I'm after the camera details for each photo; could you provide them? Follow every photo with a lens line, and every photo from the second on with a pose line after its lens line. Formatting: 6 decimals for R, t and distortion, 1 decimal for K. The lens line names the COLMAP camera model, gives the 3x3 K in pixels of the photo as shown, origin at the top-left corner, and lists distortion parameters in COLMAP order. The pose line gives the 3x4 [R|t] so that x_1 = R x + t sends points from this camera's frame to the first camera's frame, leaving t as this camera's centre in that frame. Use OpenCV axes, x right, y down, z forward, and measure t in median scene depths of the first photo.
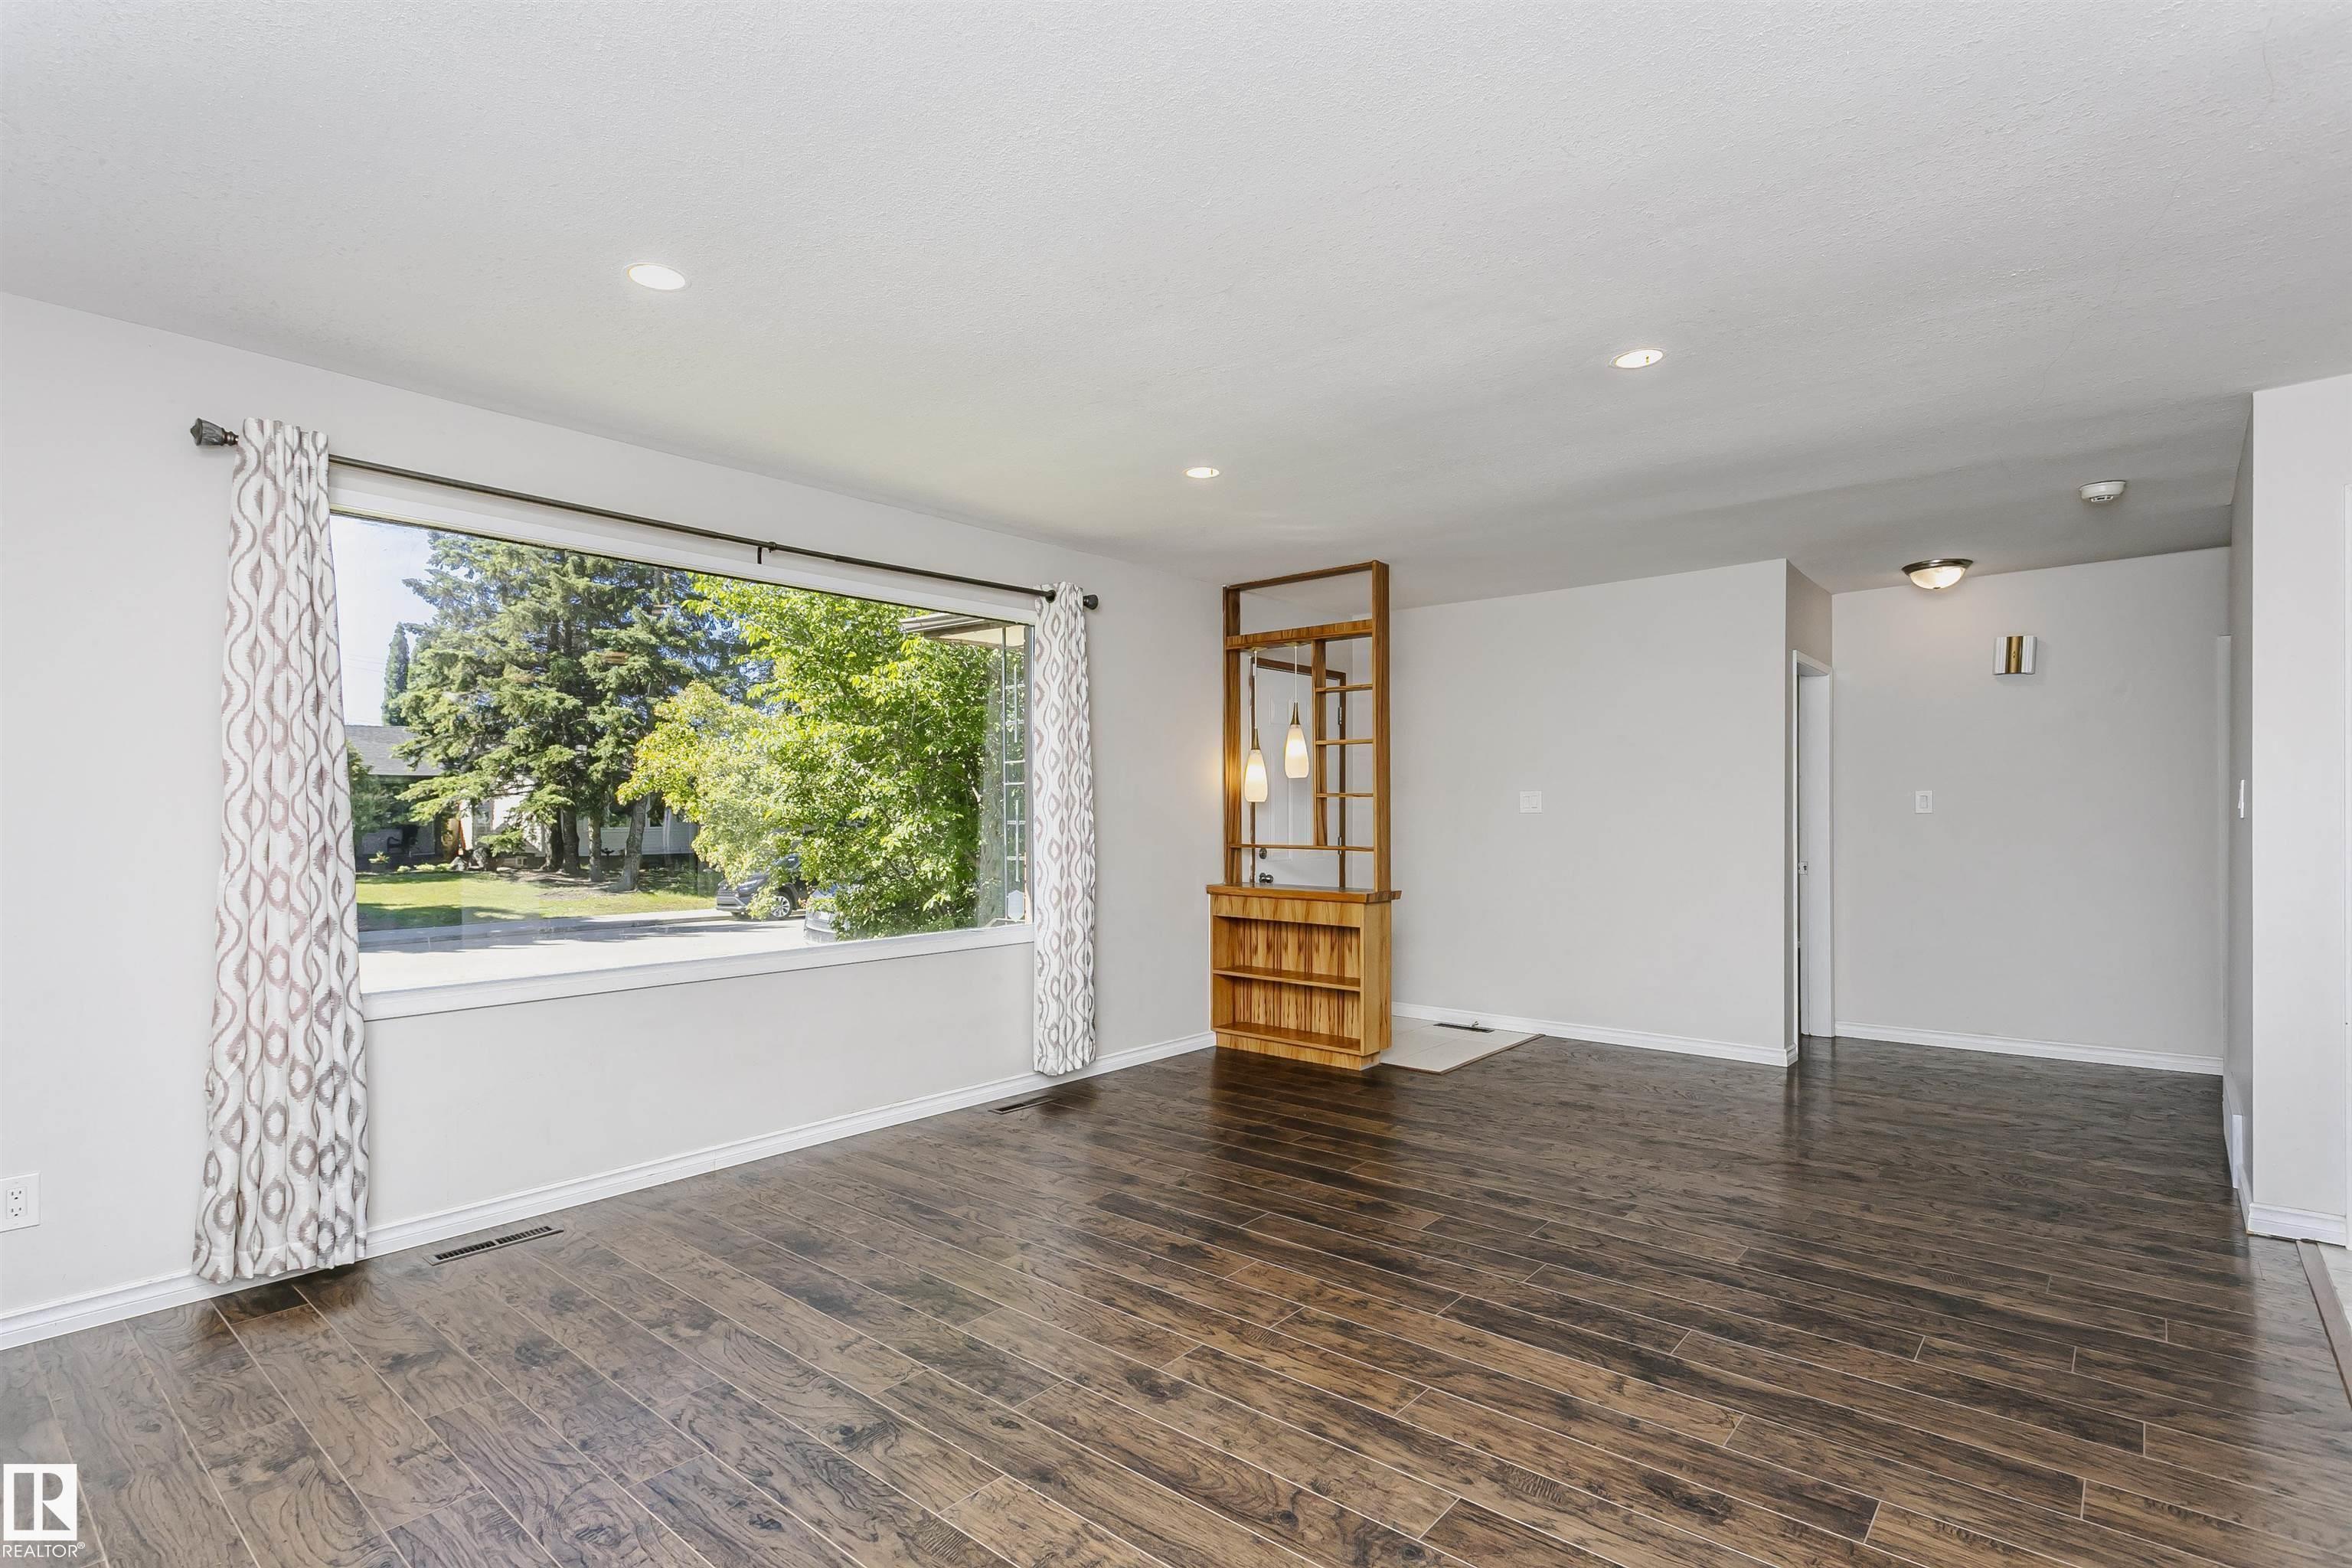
lens RADIAL K [[1134.6, 0, 1152.8], [0, 1134.6, 817.7], [0, 0, 1]] dist [-0.000136, 0.002993]
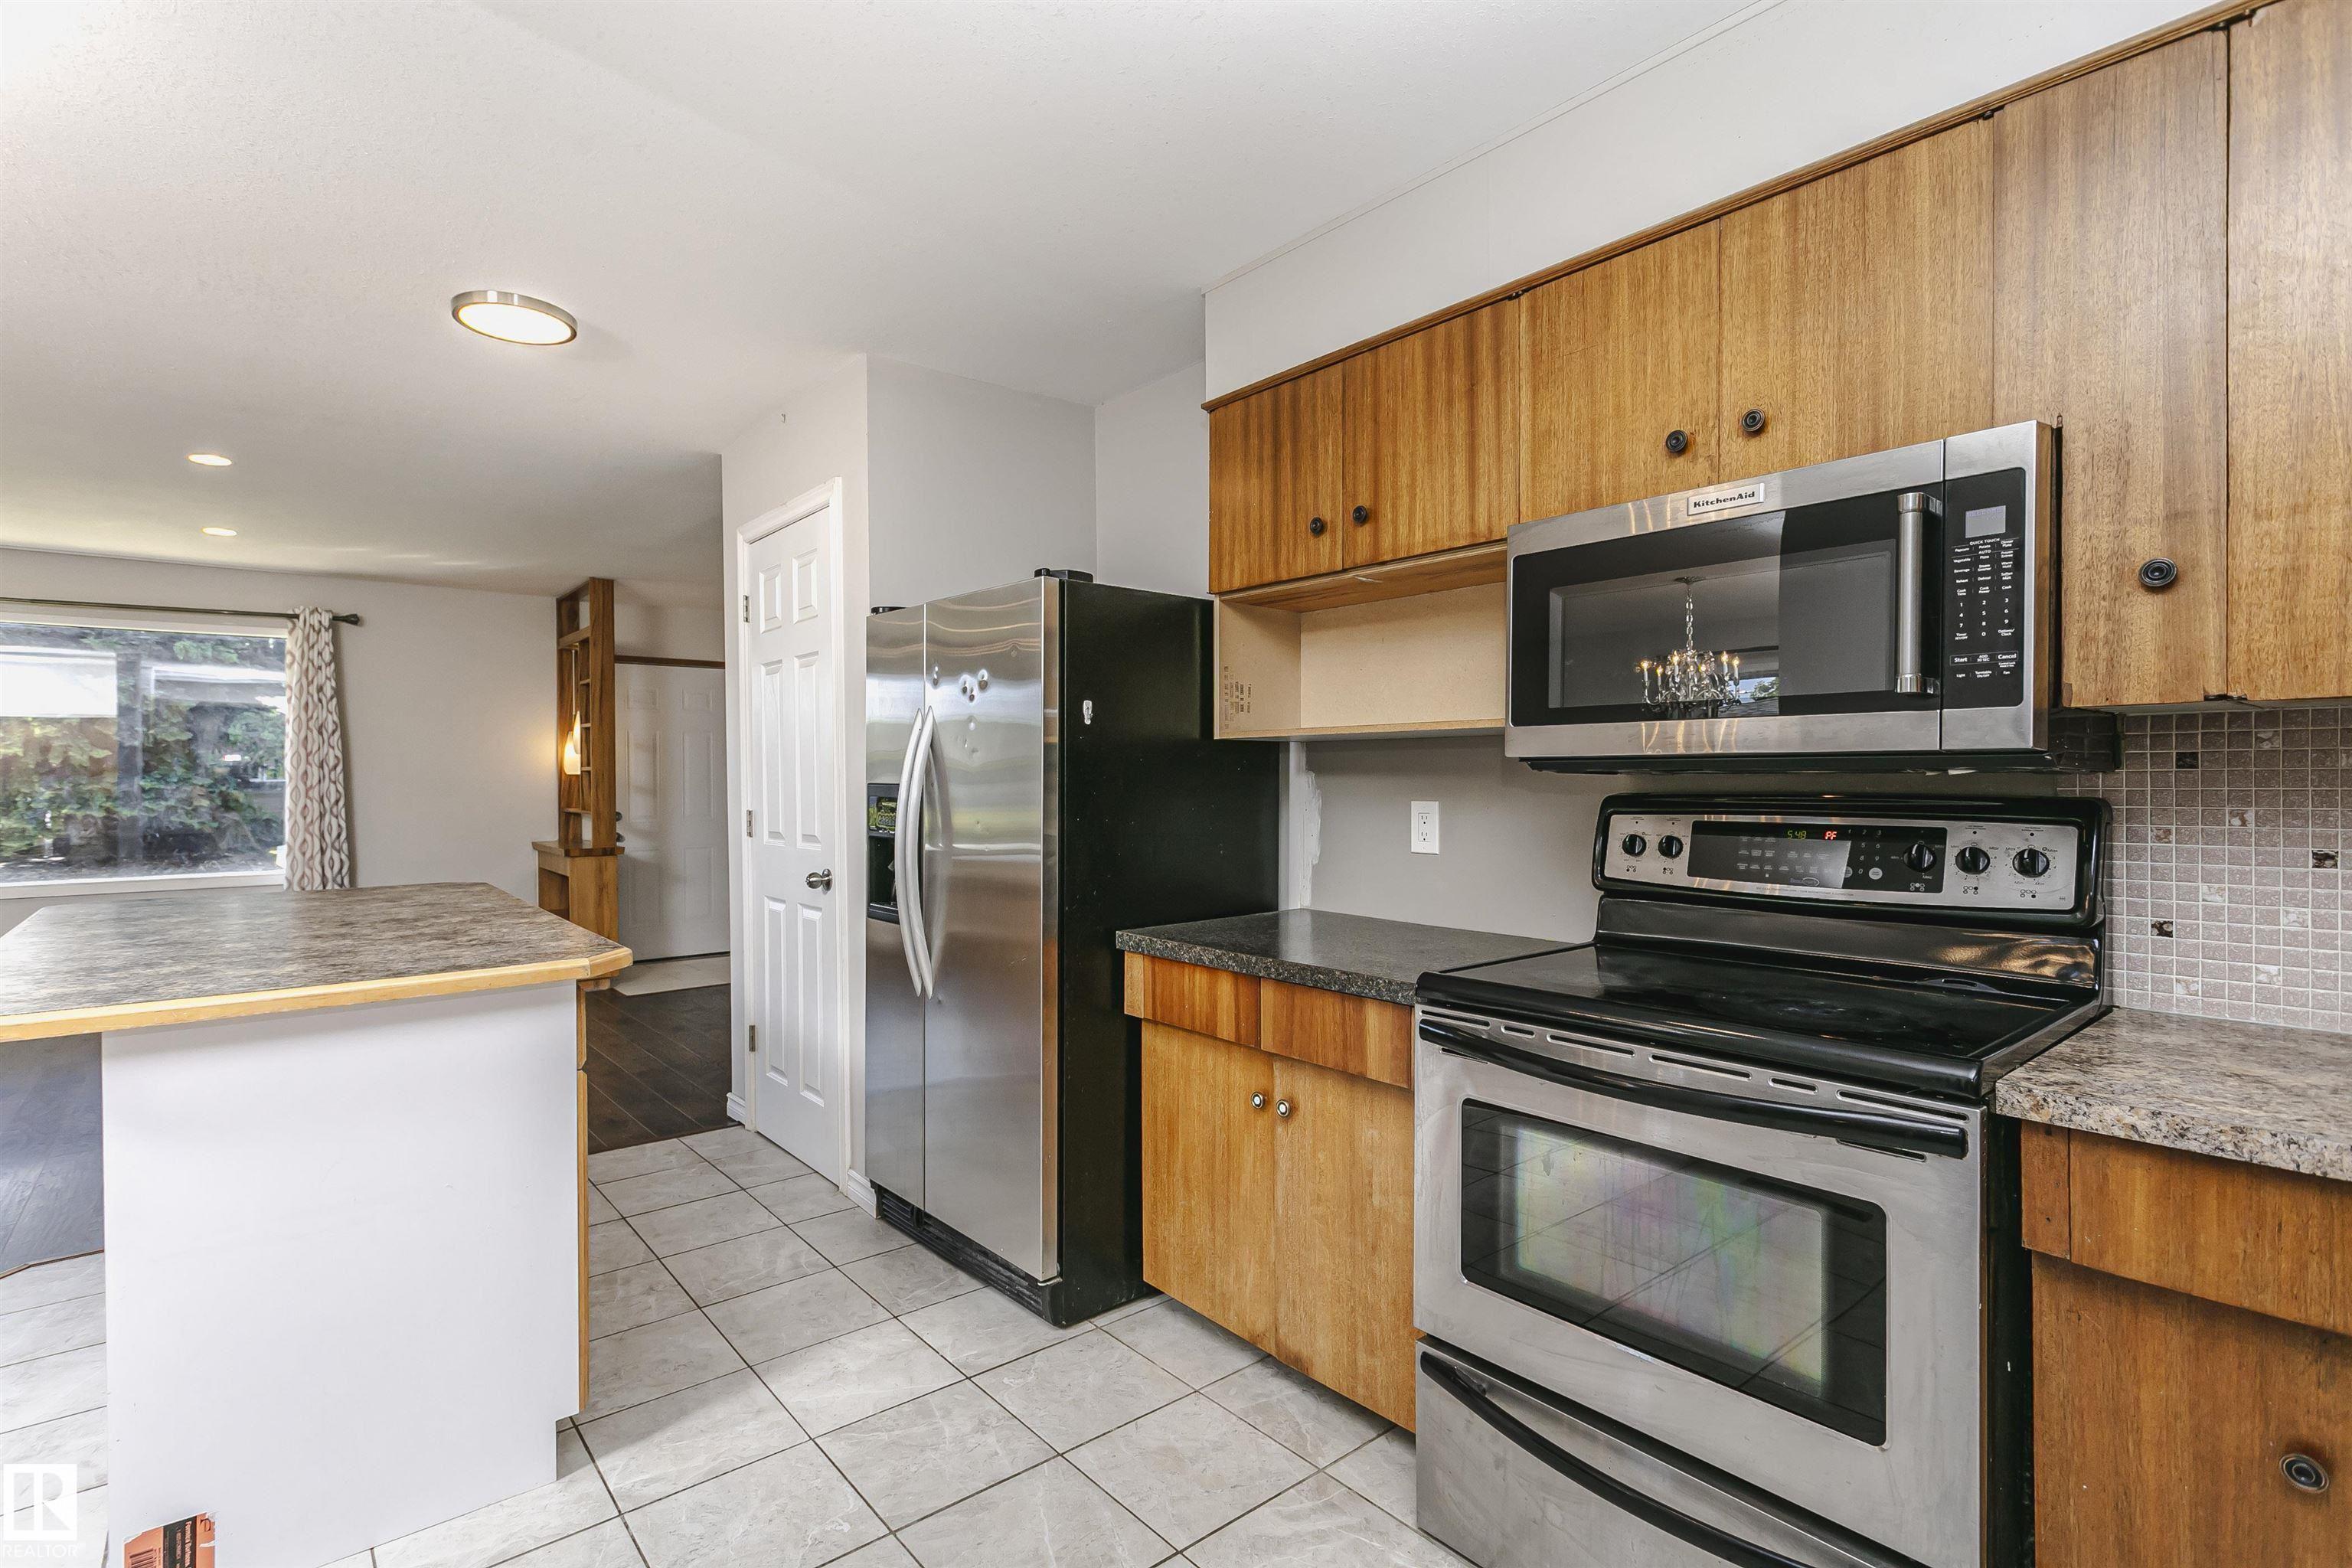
lens RADIAL K [[1134.6, 0, 1135.1], [0, 1134.6, 784.7], [0, 0, 1]] dist [-0.000136, 0.002993]
pose [[0.985928, -0.001196, -0.167166, 1.759933], [0.001282, 0.999999, 0.000404, -0.006633], [0.167165, -0.000613, 0.985929, -0.184987]]
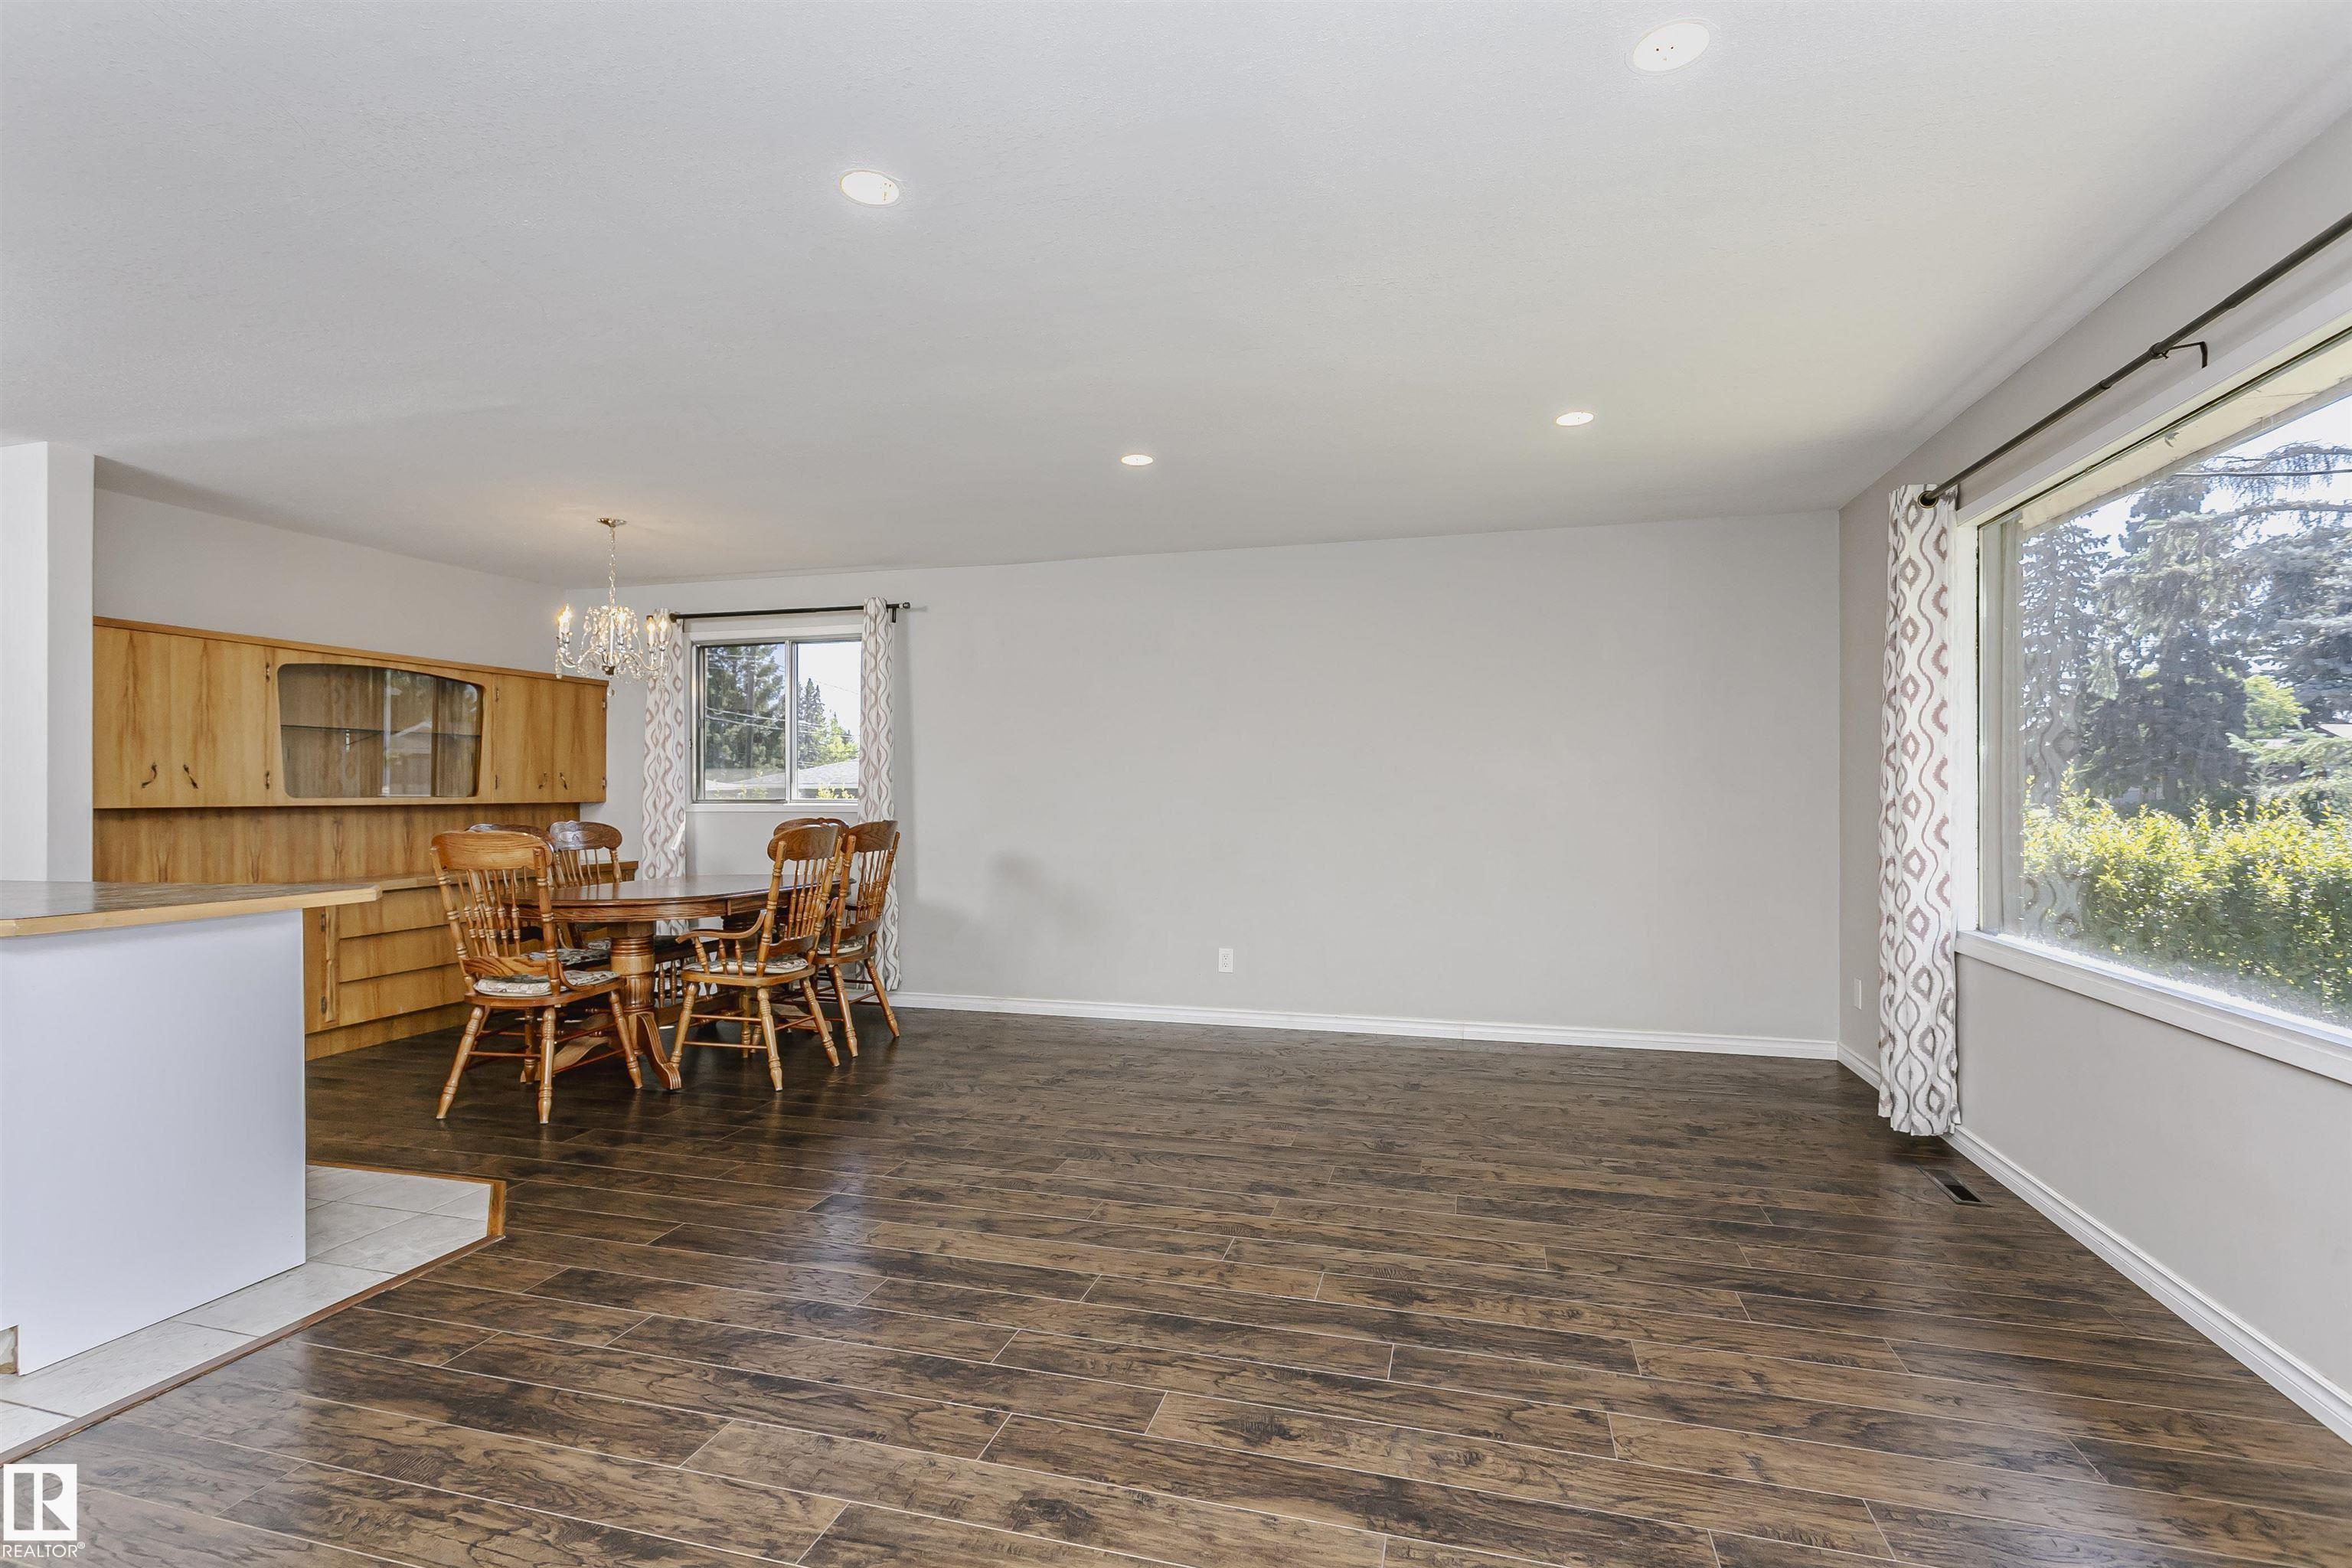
lens RADIAL K [[1134.6, 0, 1159.5], [0, 1134.6, 785.4], [0, 0, 1]] dist [-0.000136, 0.002993]
pose [[-0.902511, 0.002824, -0.430657, 0.585876], [0.002852, 0.999996, 0.000581, 0.000913], [0.430657, -0.000704, -0.902515, 1.780399]]
